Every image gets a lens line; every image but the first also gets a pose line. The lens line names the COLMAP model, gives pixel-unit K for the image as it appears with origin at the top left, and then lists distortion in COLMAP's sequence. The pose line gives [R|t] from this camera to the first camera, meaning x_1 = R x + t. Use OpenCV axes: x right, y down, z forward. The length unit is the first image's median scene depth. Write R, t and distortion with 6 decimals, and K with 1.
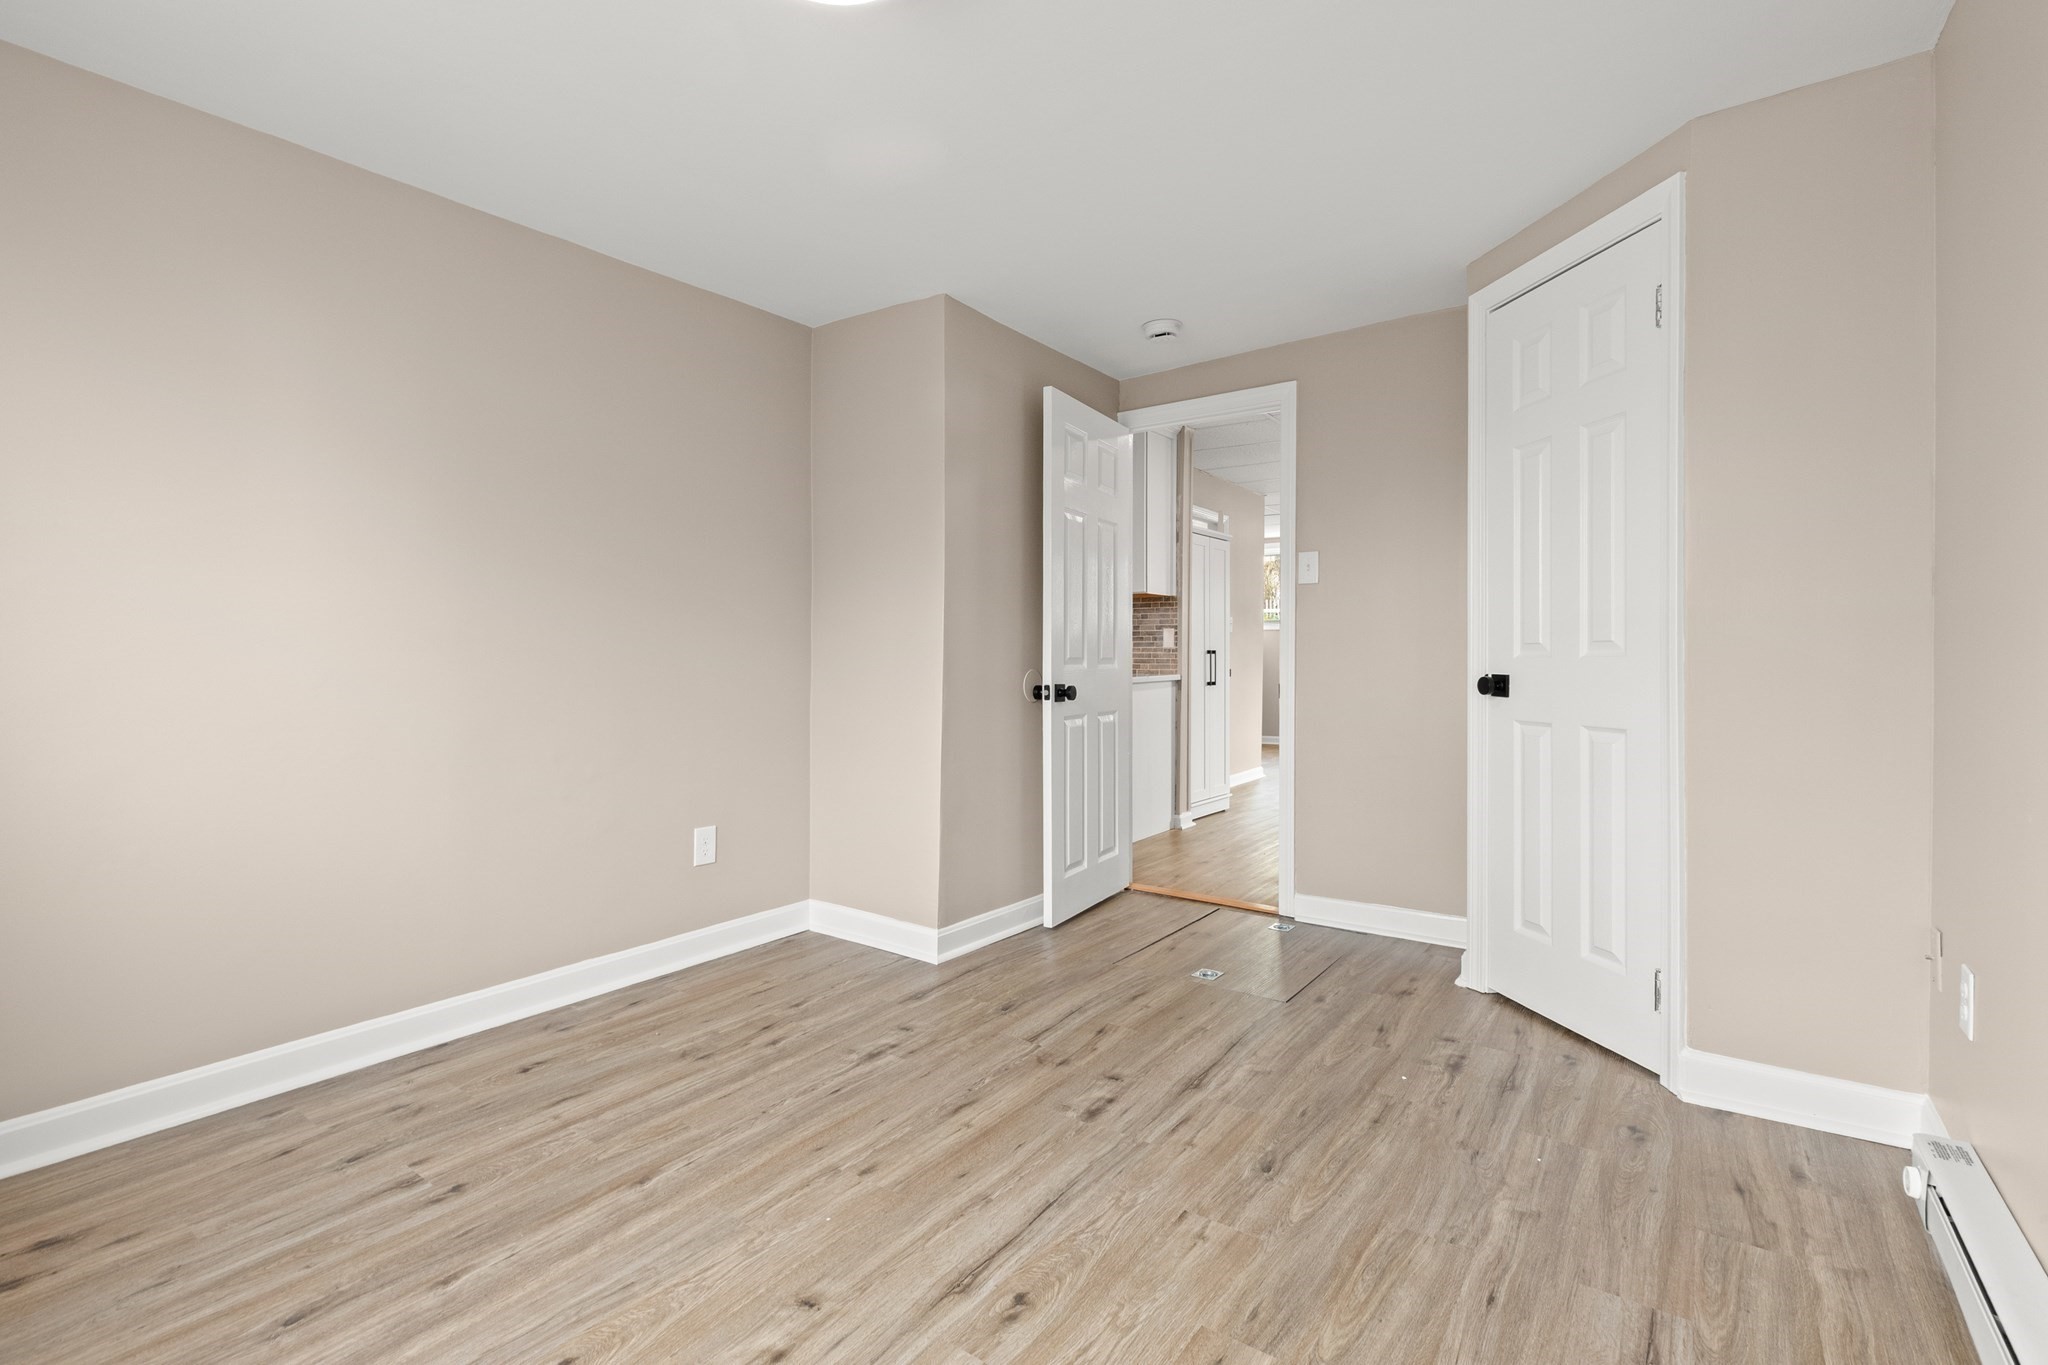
lens RADIAL K [[920.9, 0, 1042.3], [0, 920.9, 651.4], [0, 0, 1]] dist [0.002552, 0.000208]
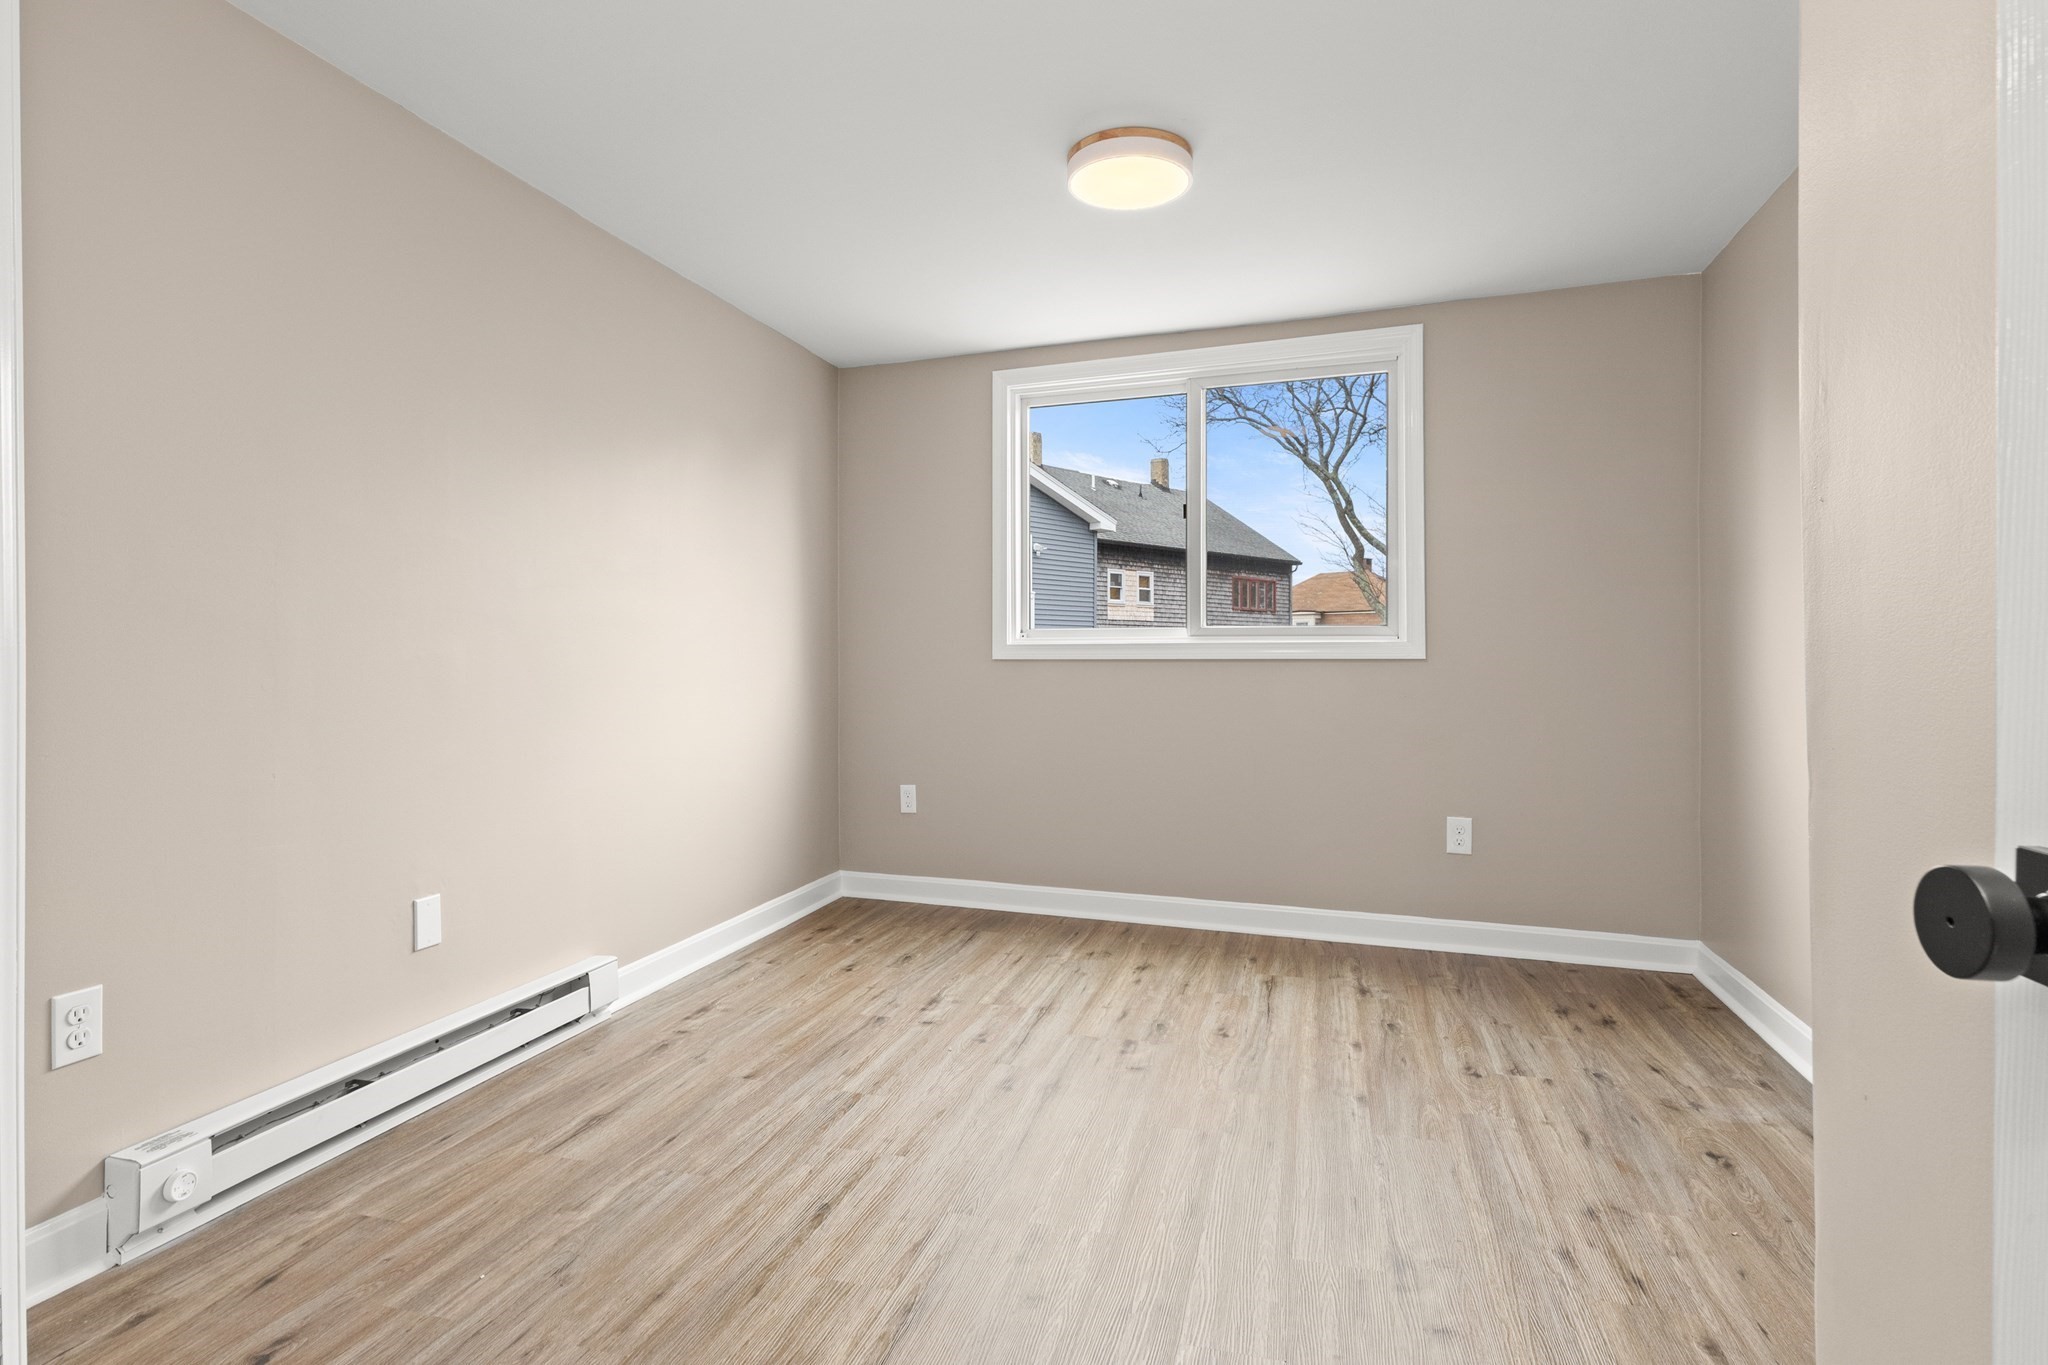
lens RADIAL K [[1028.3, 0, 1036.7], [0, 1028.3, 643.9], [0, 0, 1]] dist [0.001550, 0.000027]
pose [[-0.940879, -0.000445, -0.338742, 0.404973], [0.004938, 0.999875, -0.015030, 0.011384], [0.338707, -0.015814, -0.940759, 2.120994]]
